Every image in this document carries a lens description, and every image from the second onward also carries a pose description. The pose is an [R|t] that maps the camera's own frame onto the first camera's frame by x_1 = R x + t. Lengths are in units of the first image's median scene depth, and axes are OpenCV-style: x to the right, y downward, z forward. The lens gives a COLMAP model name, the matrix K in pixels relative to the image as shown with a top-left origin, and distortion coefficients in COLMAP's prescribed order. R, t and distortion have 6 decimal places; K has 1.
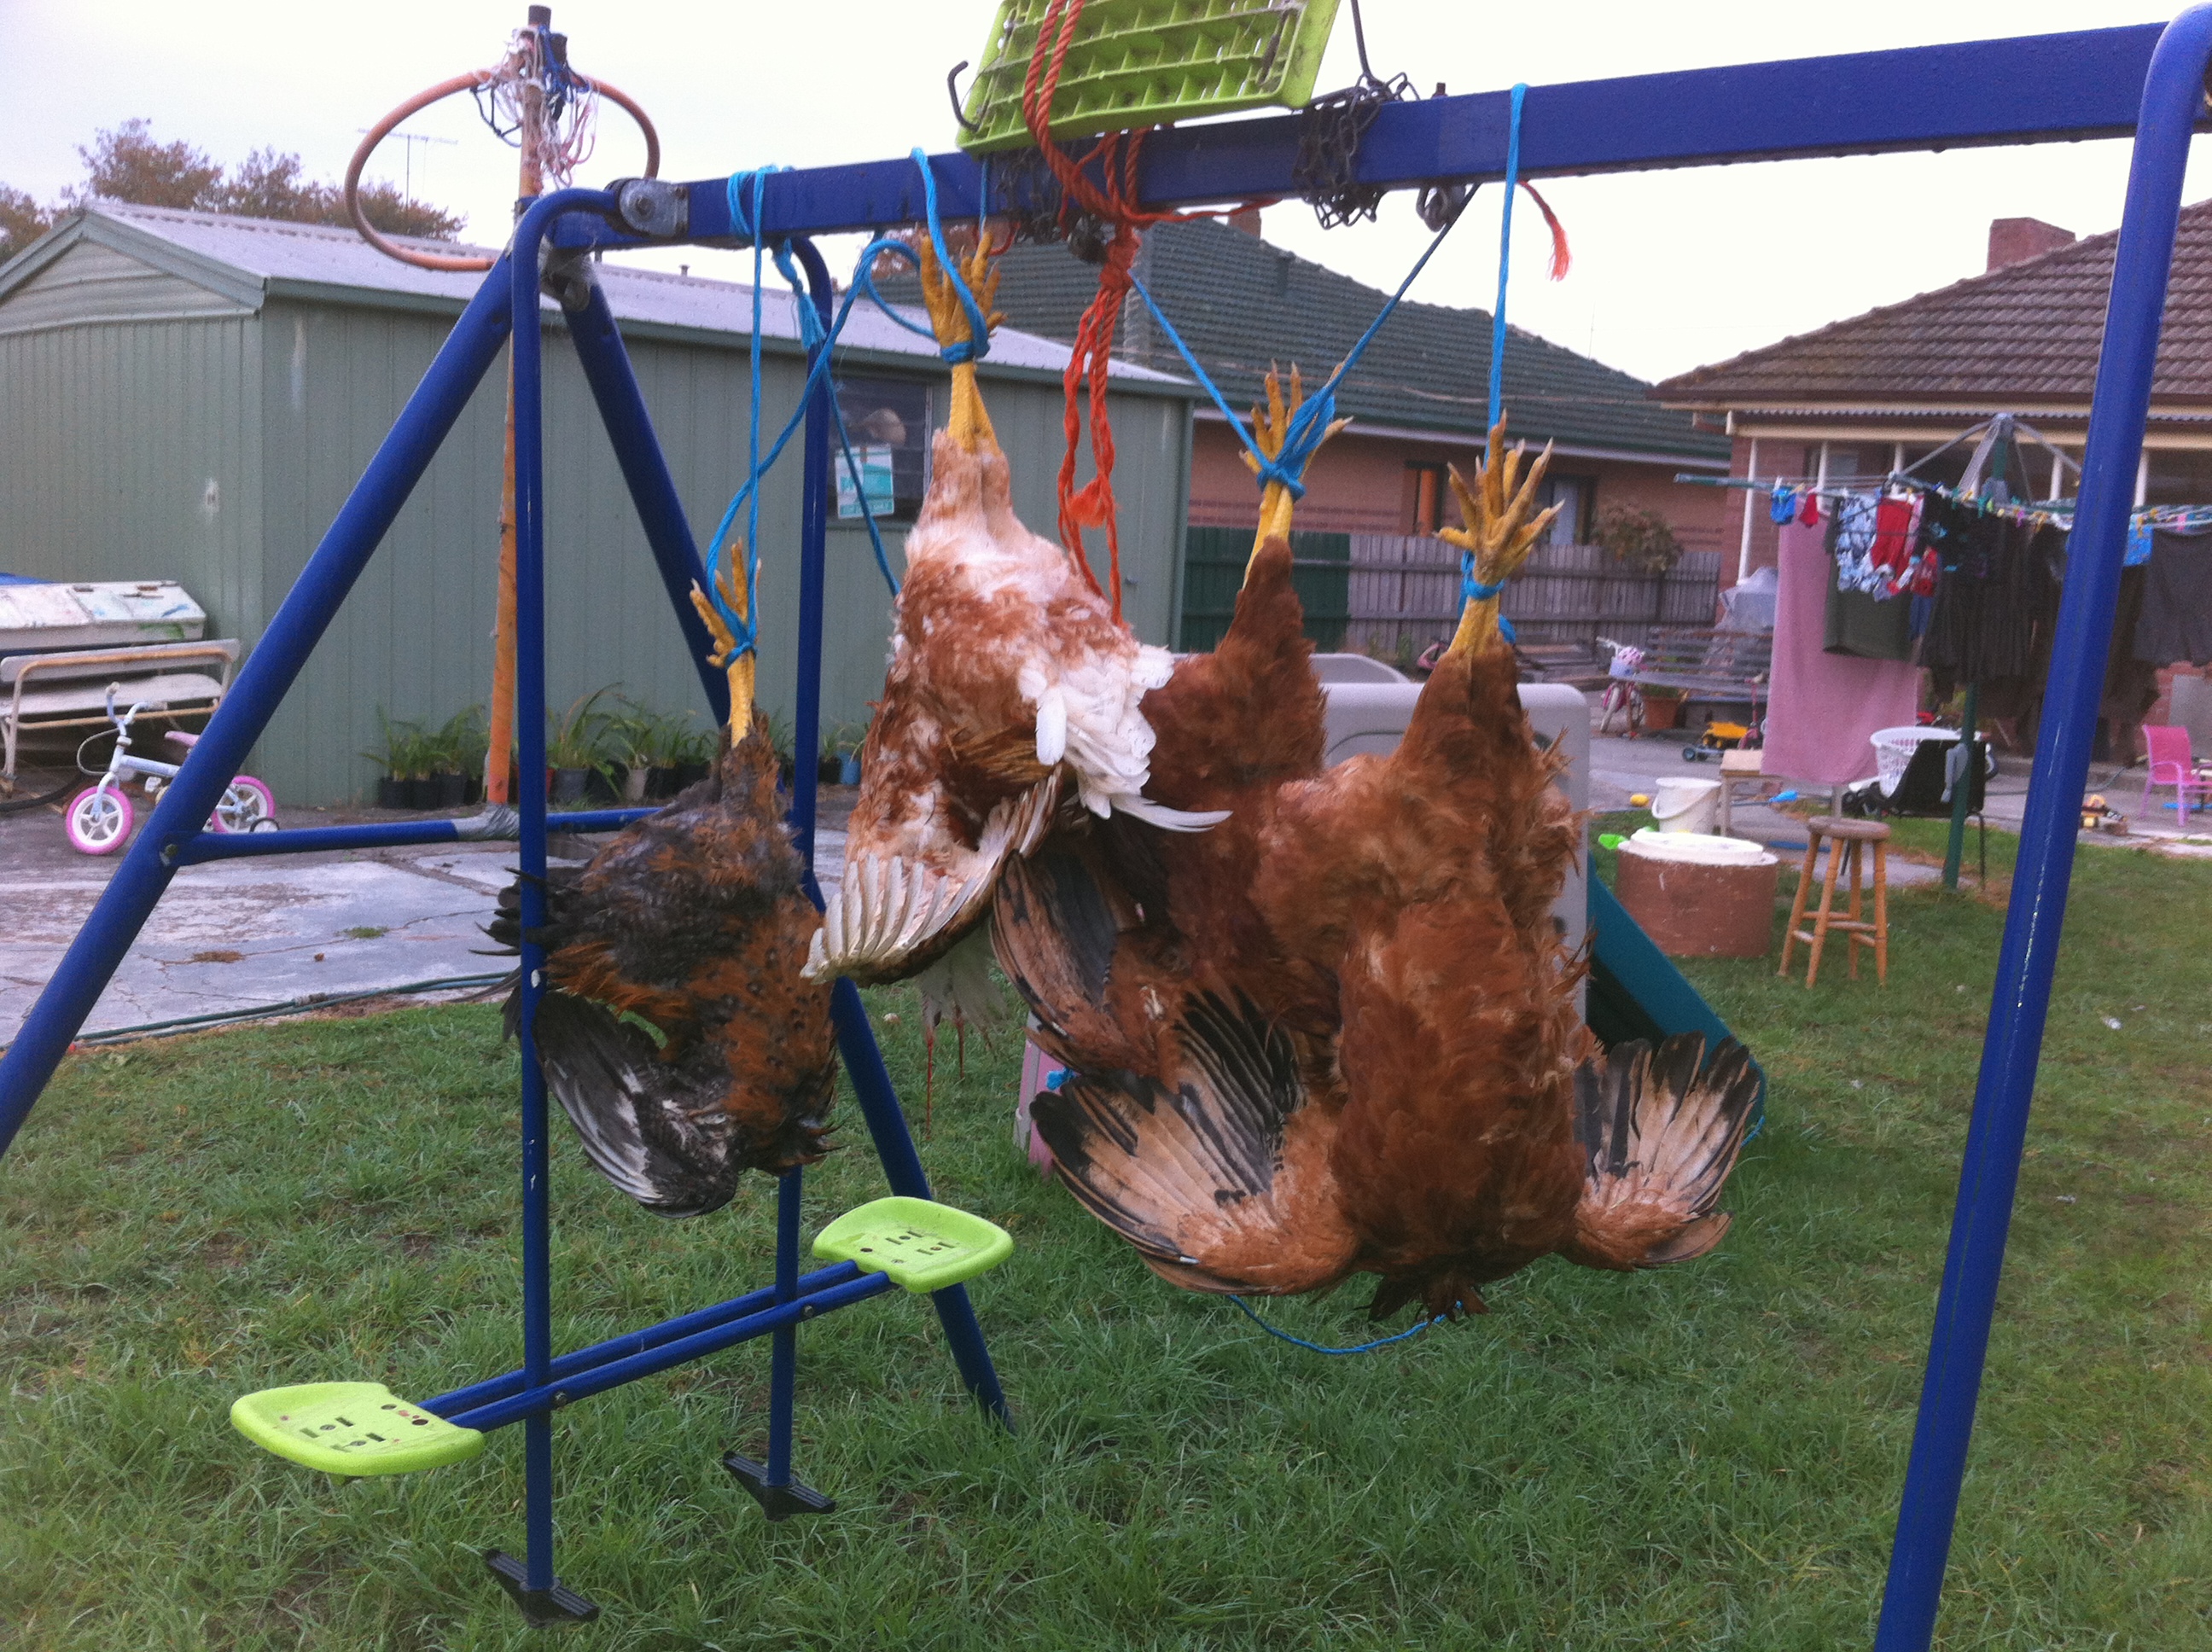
lens RADIAL K [[2245.9, 0, 1106.0], [0, 2245.9, 826.0], [0, 0, 1]] dist [0.011124, 0.021282]
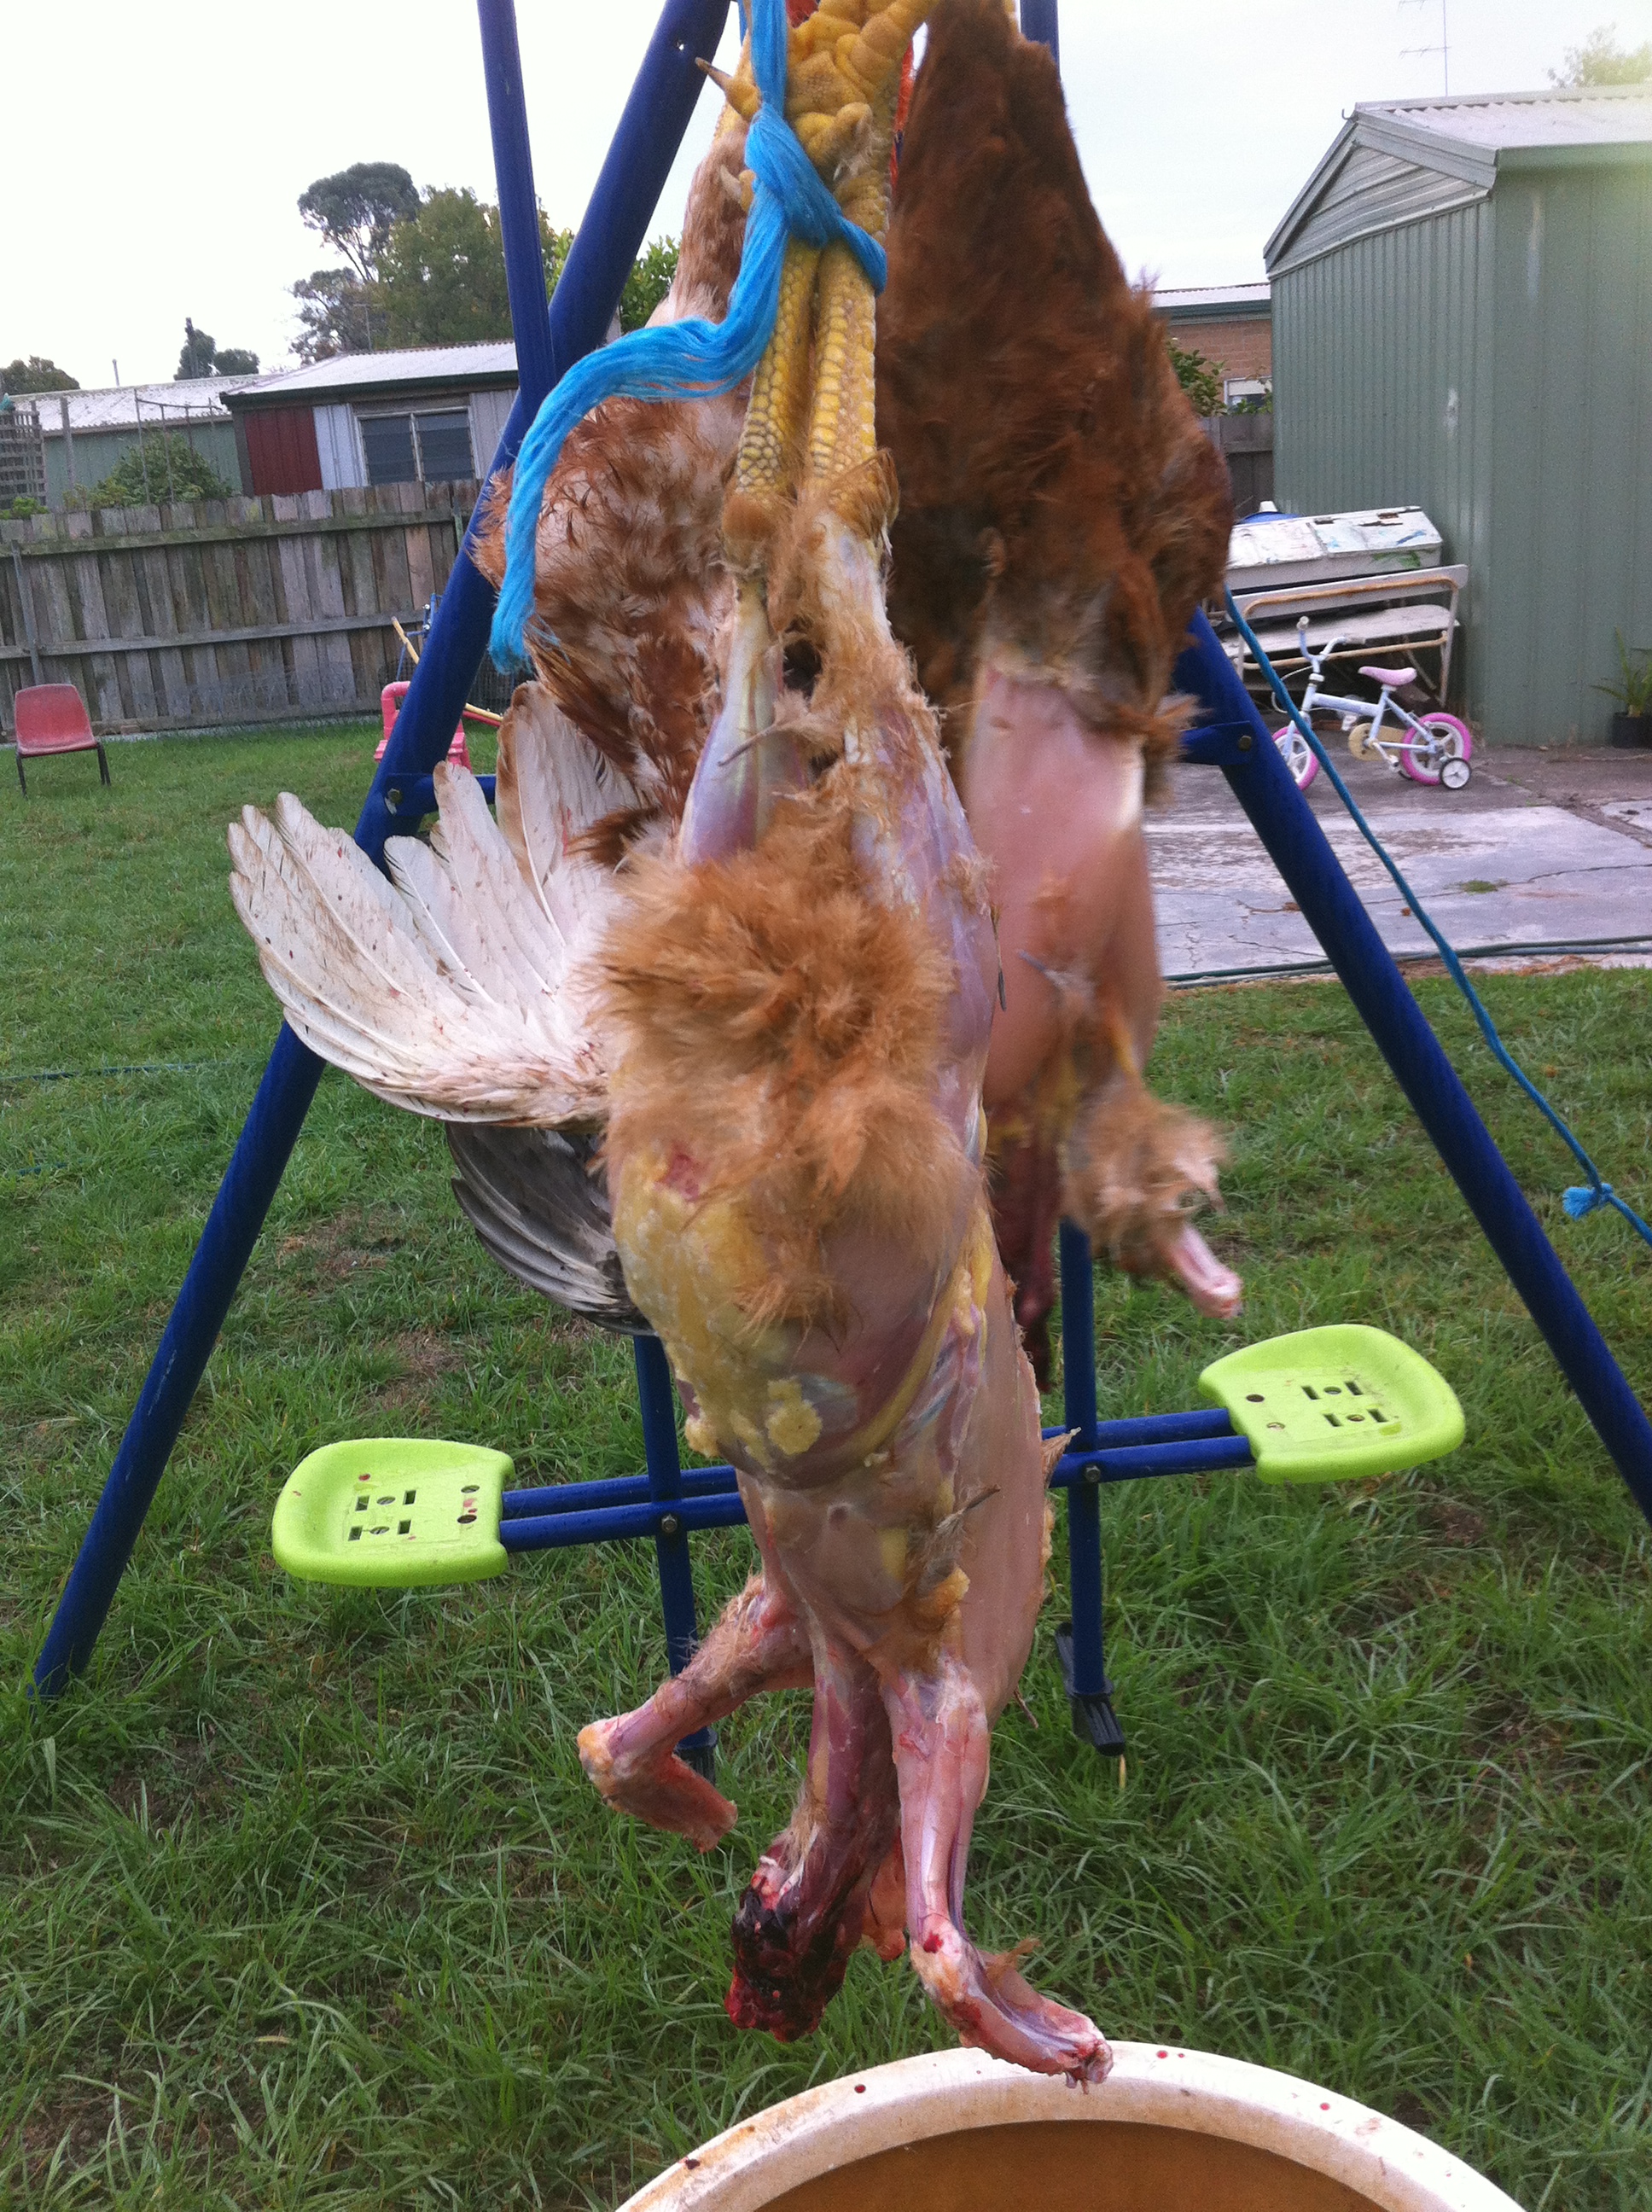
lens RADIAL K [[2178.5, 0, 826.0], [0, 2178.5, 1106.0], [0, 0, 1]] dist [0.153351, -0.379581]
pose [[0.721307, 0.111597, -0.683566, 0.079796], [-0.005609, 0.987843, 0.155354, -0.001374], [0.692593, -0.108224, 0.713164, 0.139661]]
